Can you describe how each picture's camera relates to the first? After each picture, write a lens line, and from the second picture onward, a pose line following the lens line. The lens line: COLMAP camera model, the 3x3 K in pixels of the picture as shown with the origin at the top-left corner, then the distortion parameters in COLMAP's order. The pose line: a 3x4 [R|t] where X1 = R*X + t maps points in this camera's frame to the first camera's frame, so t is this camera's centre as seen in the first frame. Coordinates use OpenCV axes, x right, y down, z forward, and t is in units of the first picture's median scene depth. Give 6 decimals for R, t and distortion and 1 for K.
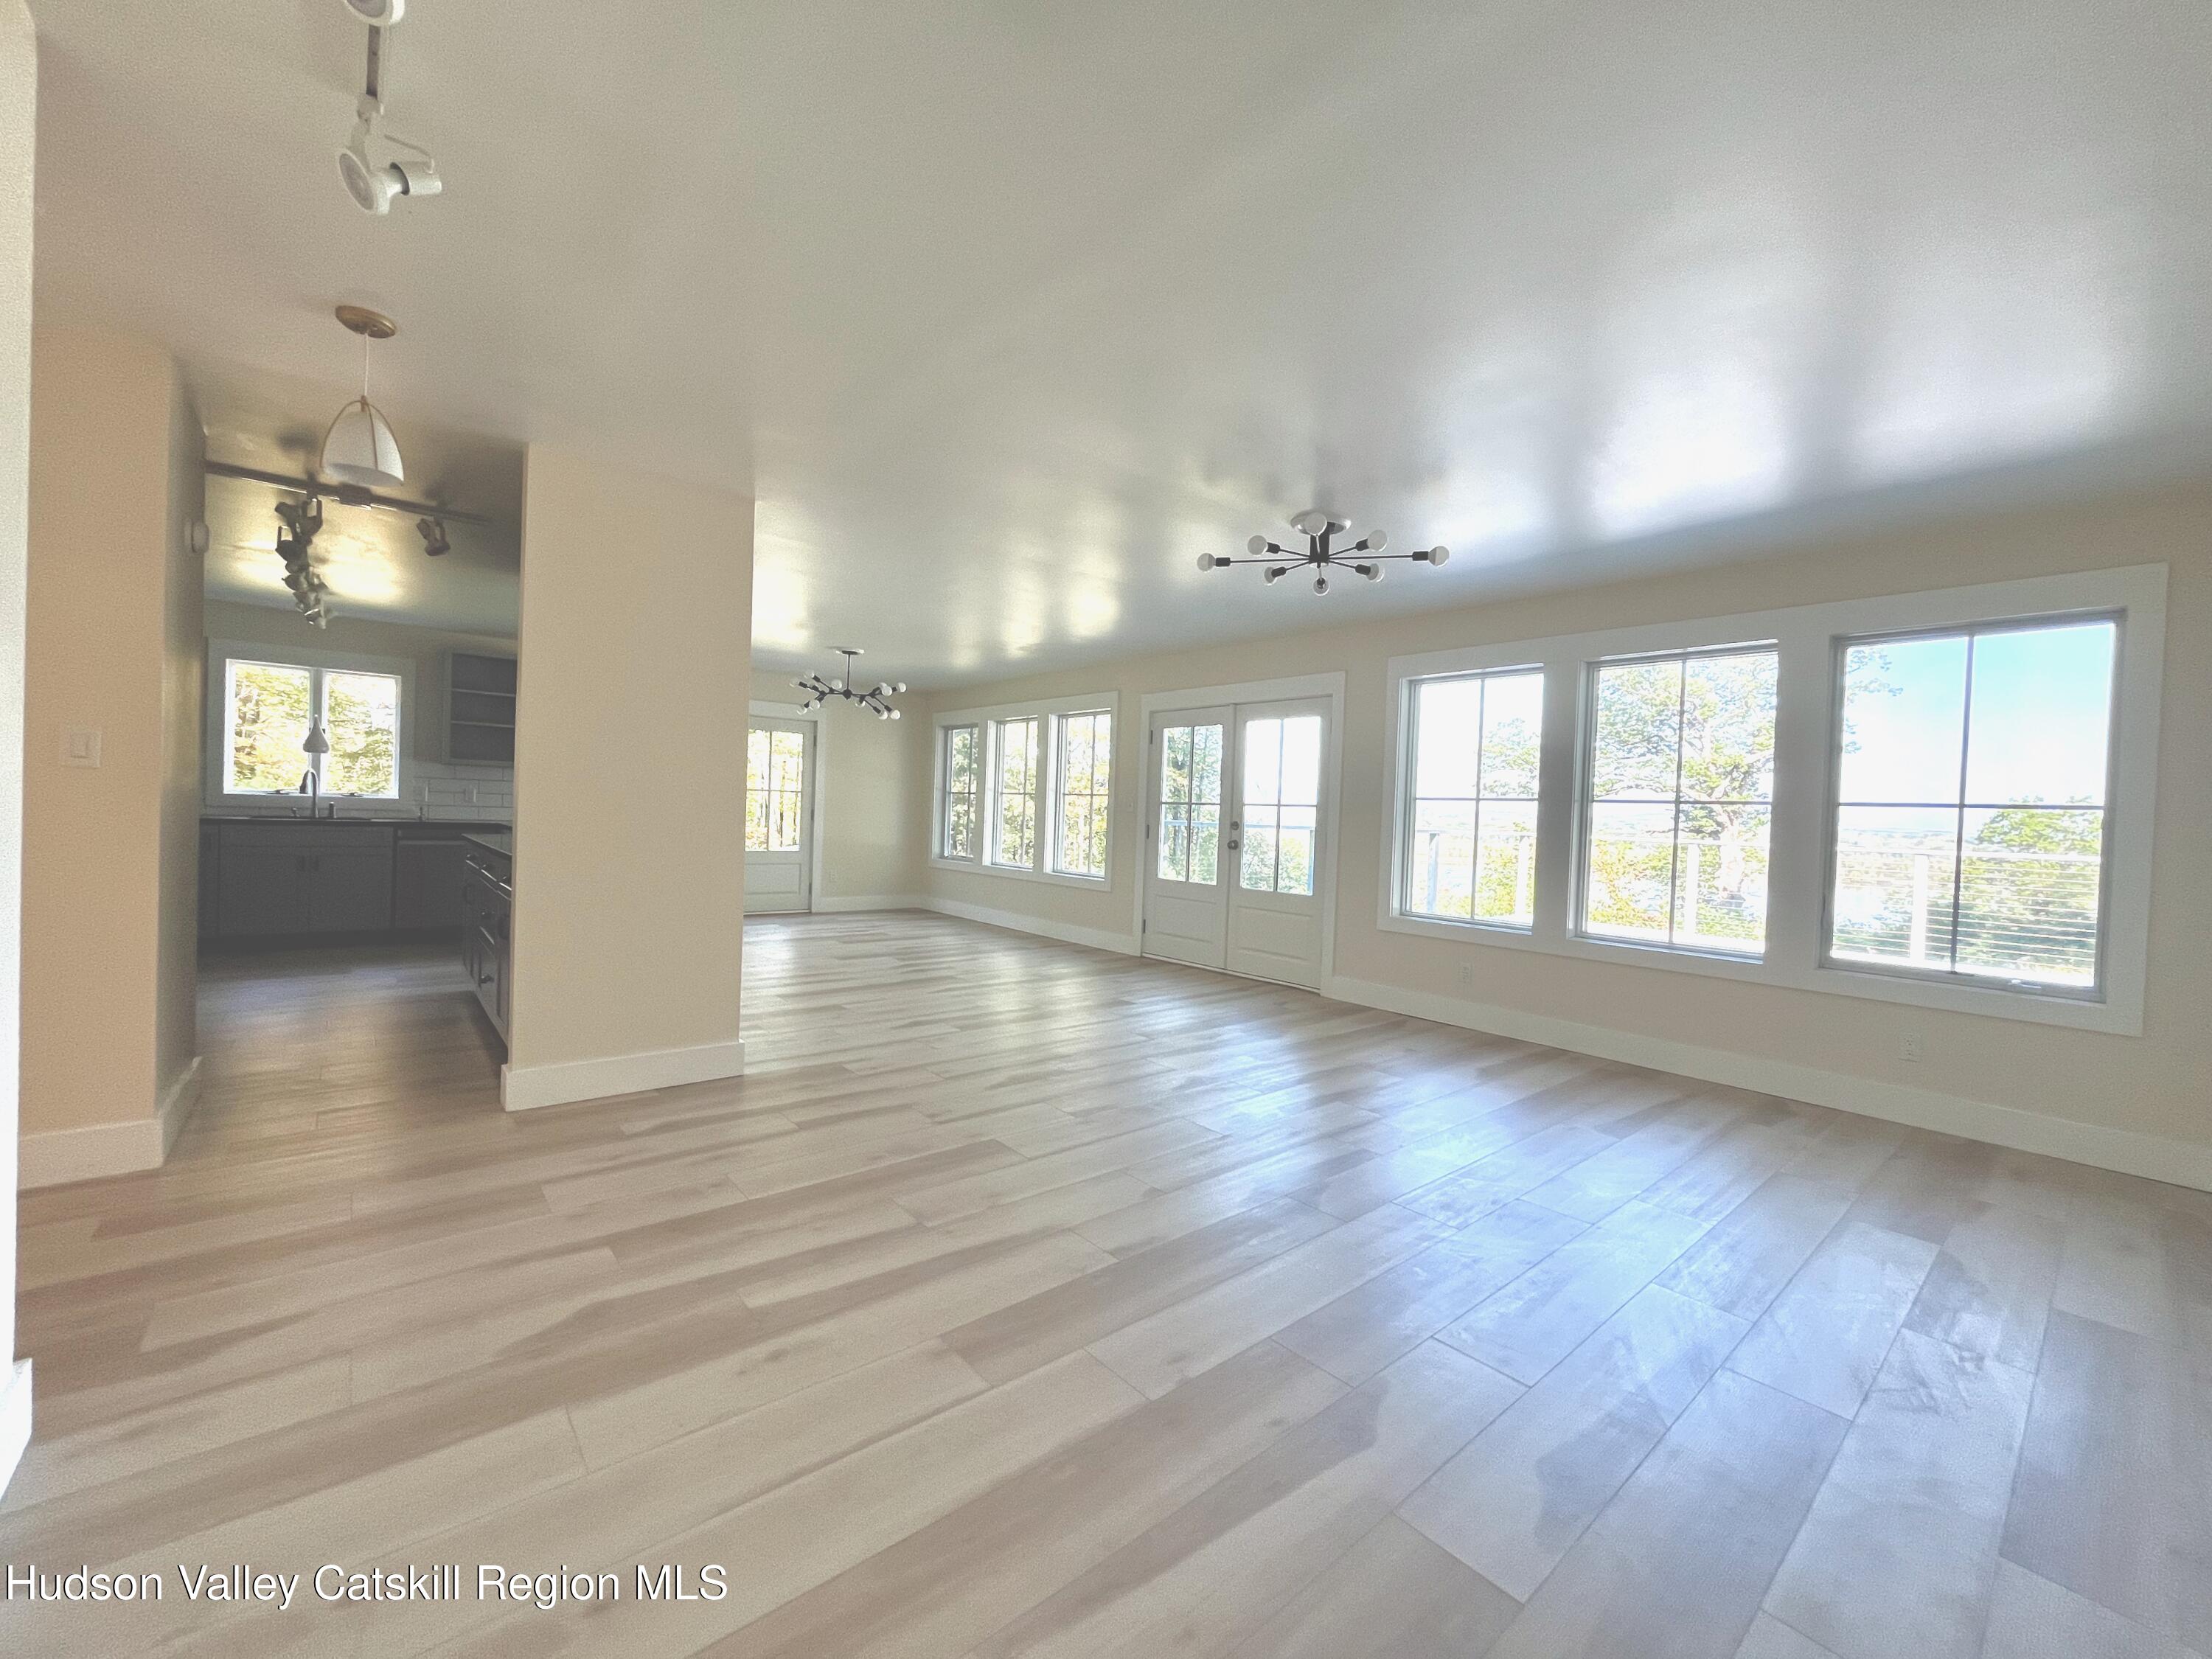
lens RADIAL K [[888.1, 0, 1116.5], [0, 888.1, 832.3], [0, 0, 1]] dist [0.002776, 0.000098]
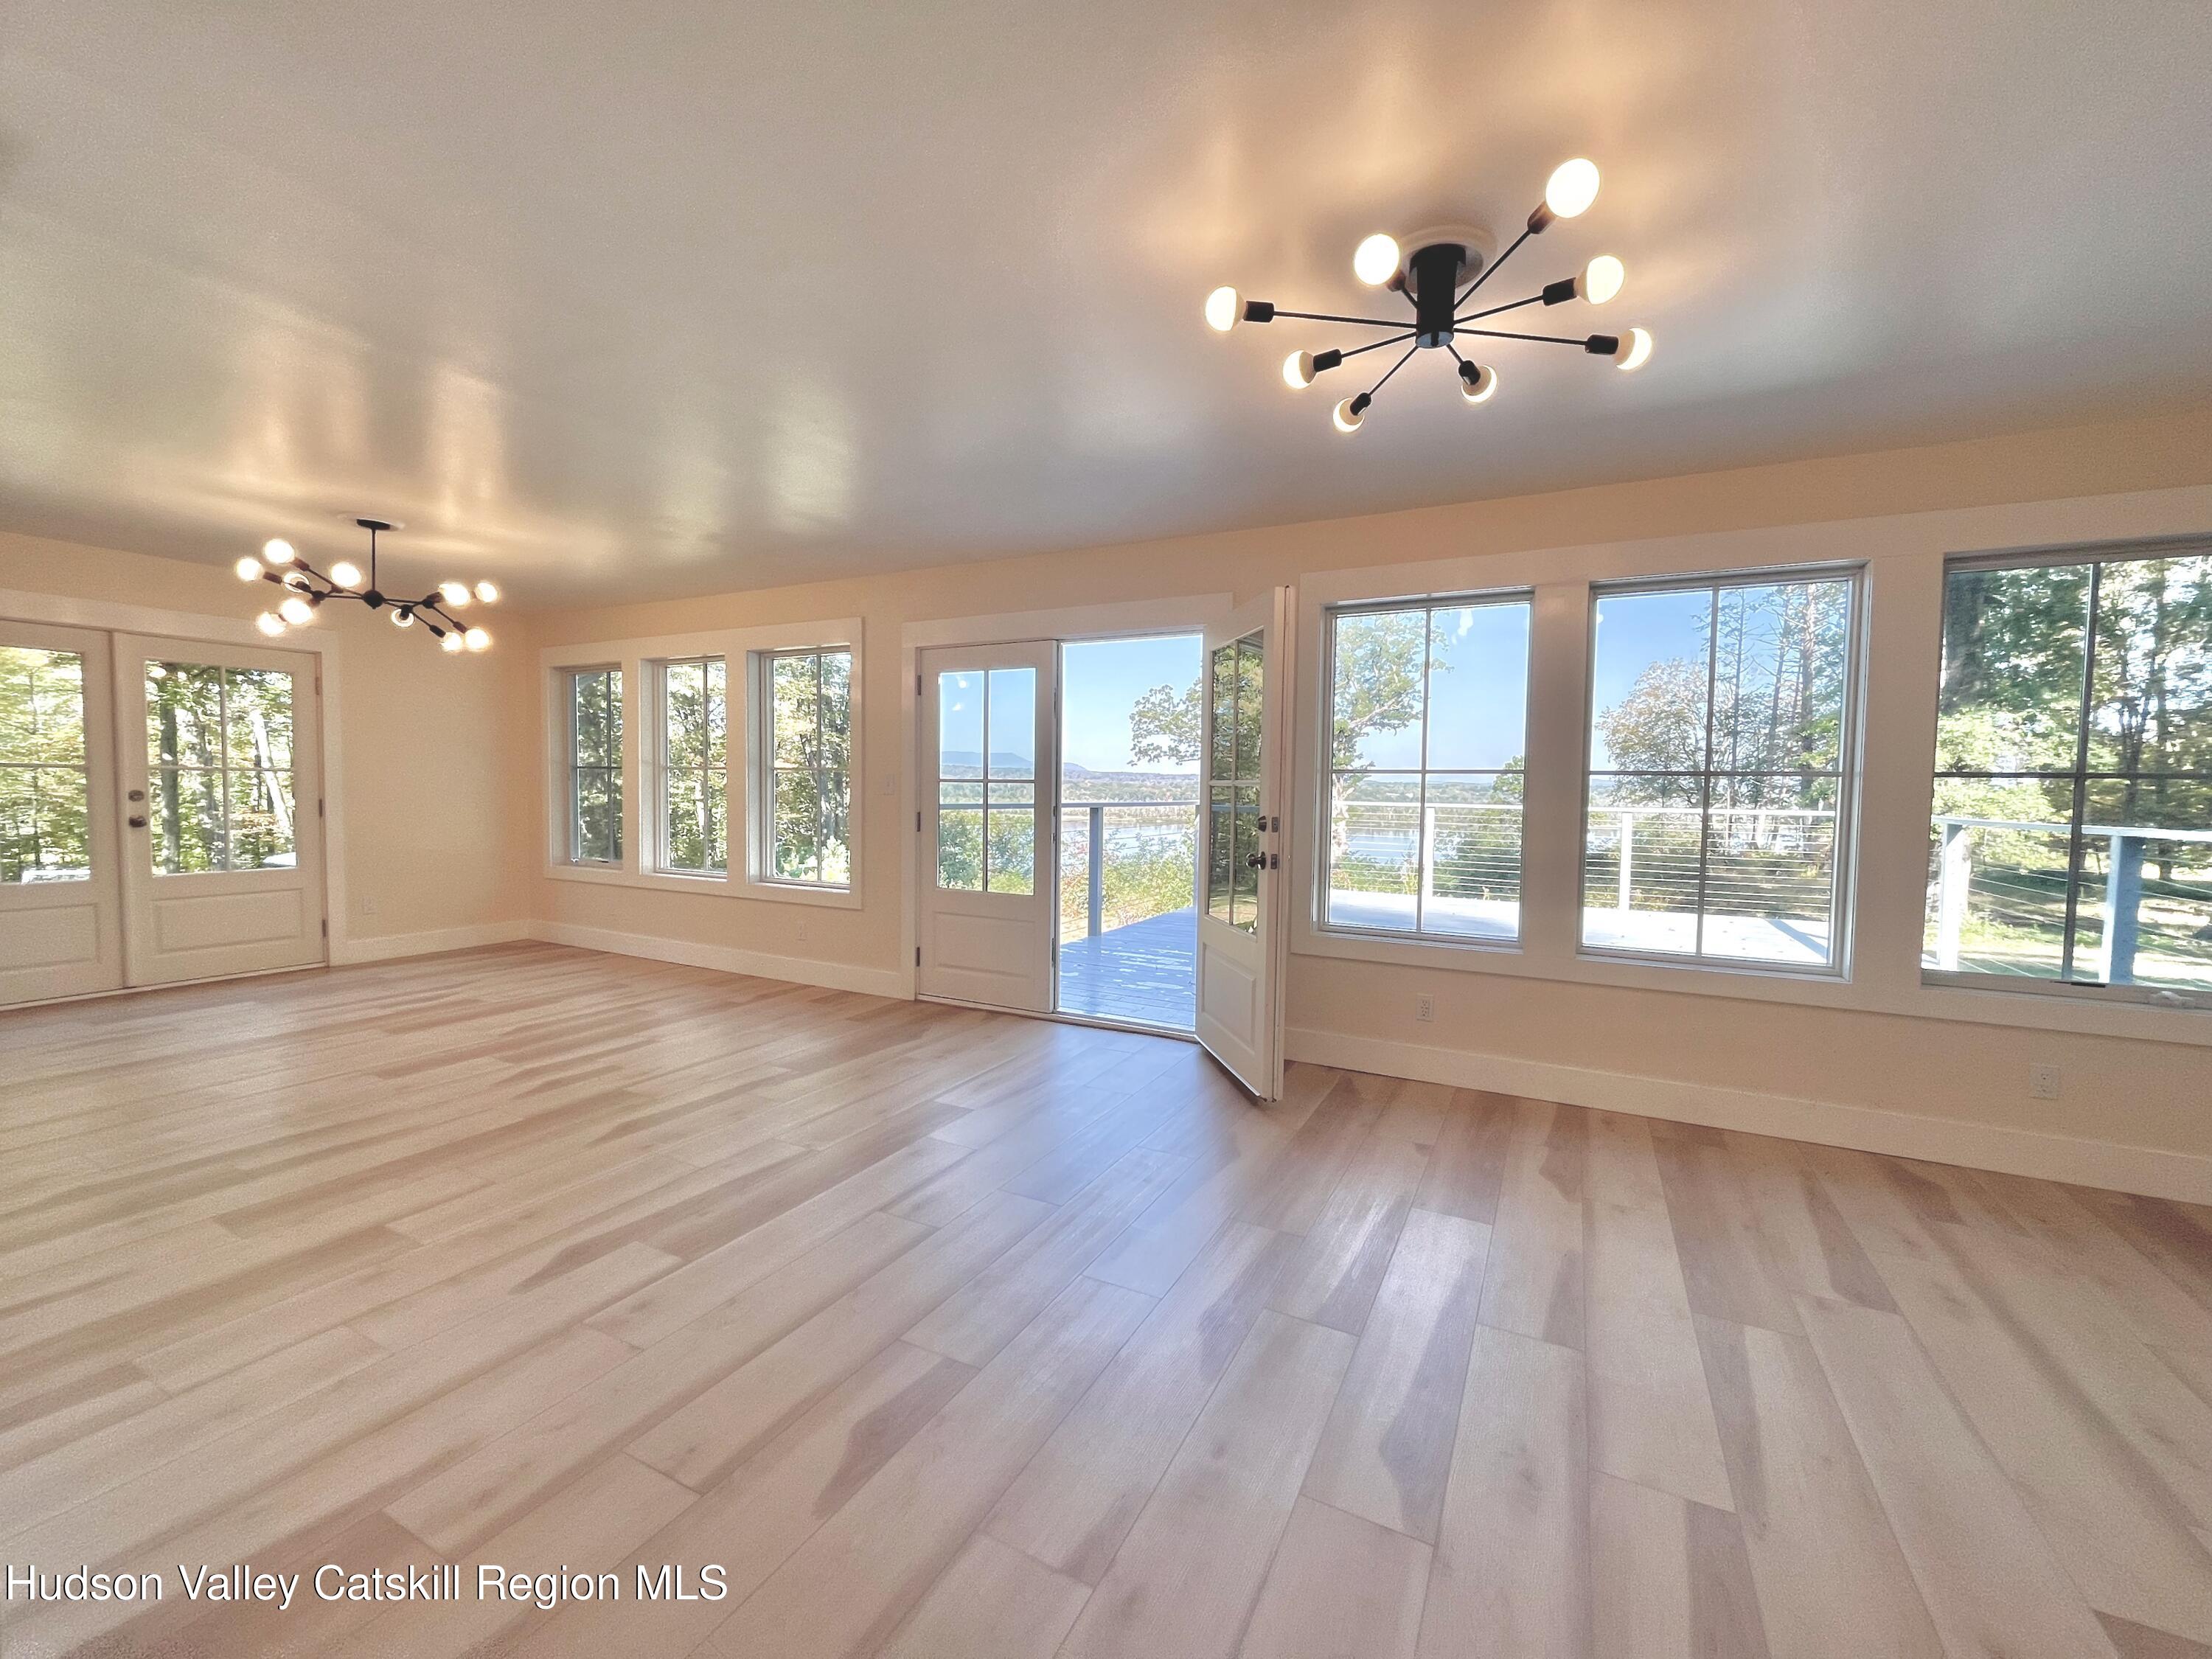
lens RADIAL K [[888.1, 0, 1116.5], [0, 888.1, 832.3], [0, 0, 1]] dist [0.002776, 0.000098]
pose [[0.927061, -0.042345, 0.372511, -0.078854], [0.027604, 0.998614, 0.044822, -0.018876], [-0.373892, -0.031270, 0.926945, 0.287962]]
